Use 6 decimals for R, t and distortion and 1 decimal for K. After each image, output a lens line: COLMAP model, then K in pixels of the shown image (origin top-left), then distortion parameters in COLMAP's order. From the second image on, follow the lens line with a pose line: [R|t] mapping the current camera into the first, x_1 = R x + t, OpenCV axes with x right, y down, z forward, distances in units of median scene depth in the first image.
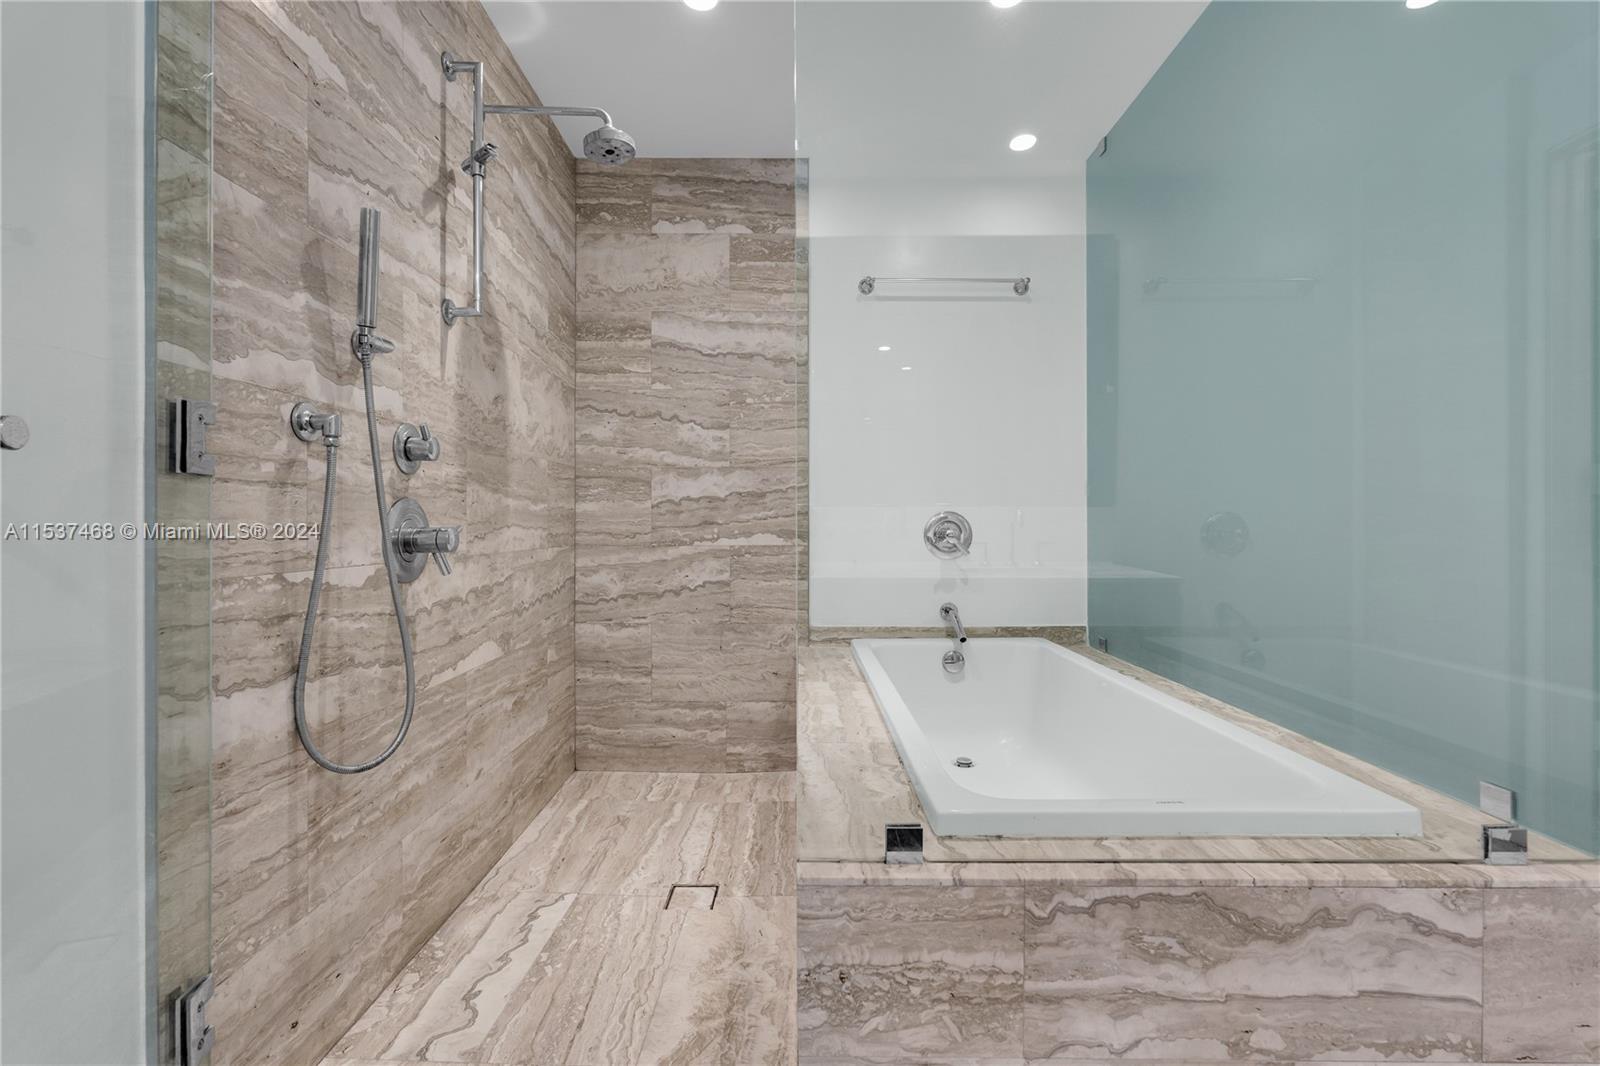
lens RADIAL K [[716.2, 0, 797.7], [0, 716.2, 523.5], [0, 0, 1]] dist [0.001947, -0.000871]
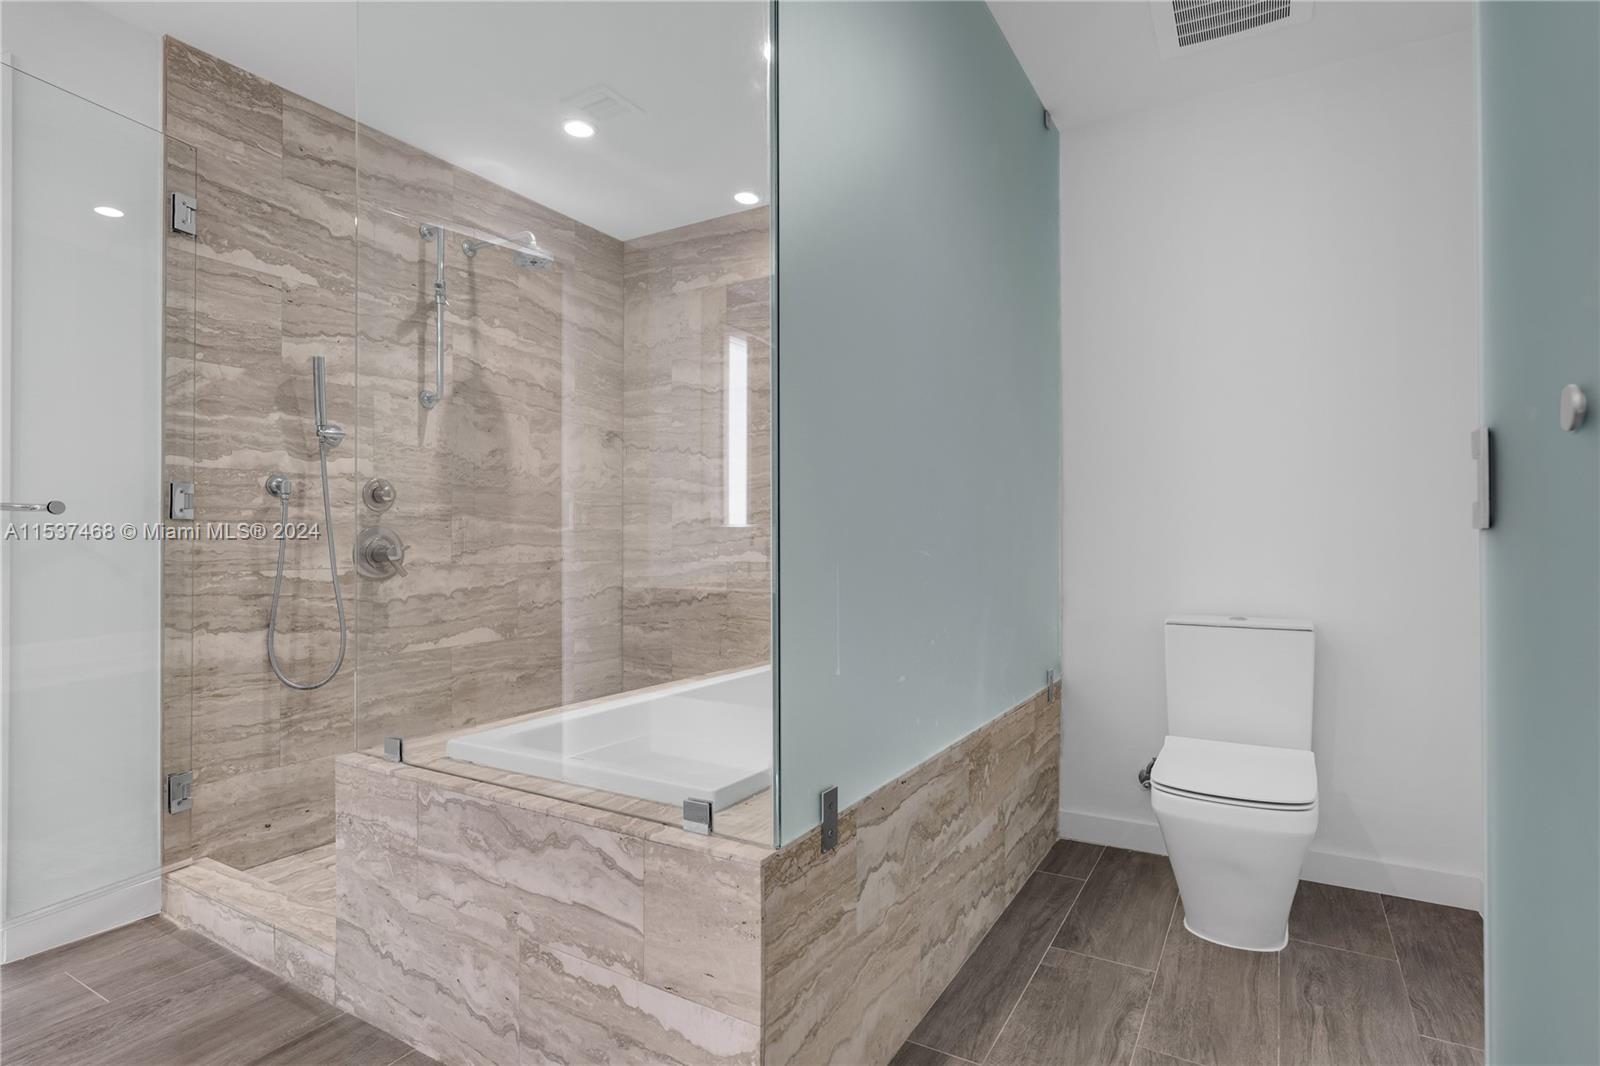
lens RADIAL K [[810.6, 0, 805.3], [0, 810.6, 533.0], [0, 0, 1]] dist [-0.001945, -0.001533]
pose [[0.857140, -0.008448, -0.515014, 1.899117], [0.003230, 0.999934, -0.011025, 0.001413], [0.515073, 0.007787, 0.857111, -0.047795]]
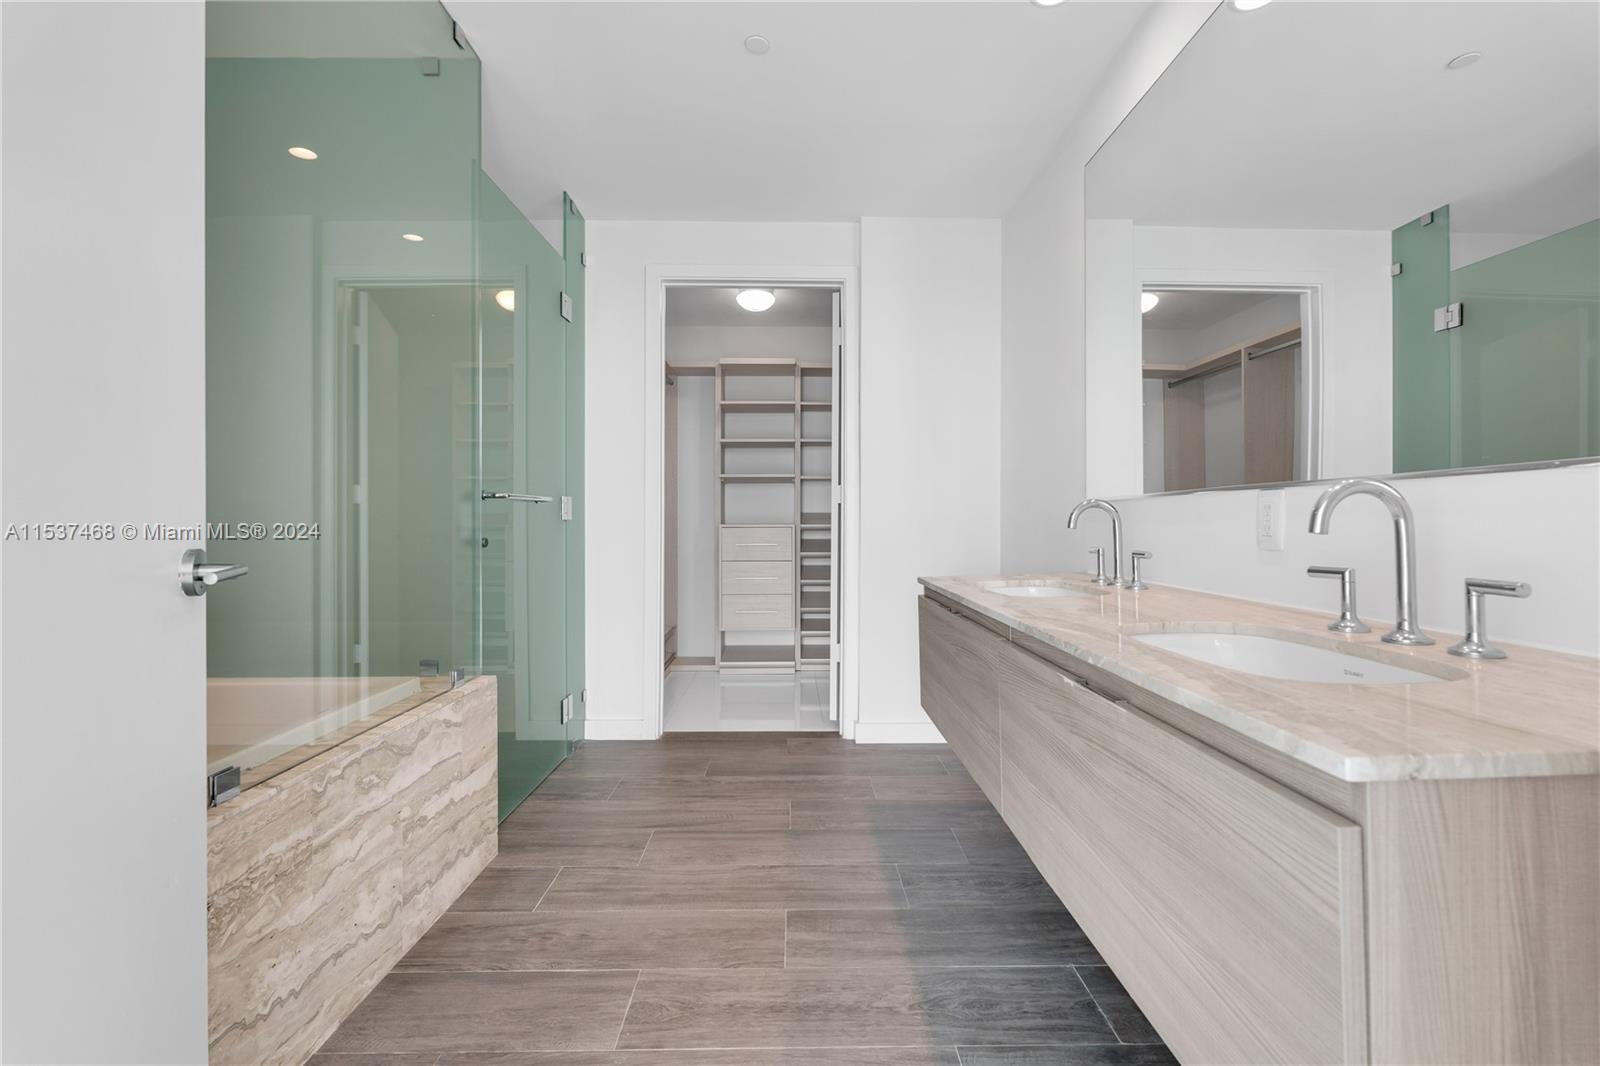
lens RADIAL K [[716.2, 0, 807.7], [0, 716.2, 509.9], [0, 0, 1]] dist [0.001947, -0.000871]
pose [[-0.012666, 0.012847, 0.999837, -1.151165], [0.013395, 0.999830, -0.012677, 0.002021], [-0.999830, 0.013232, -0.012836, 0.010326]]
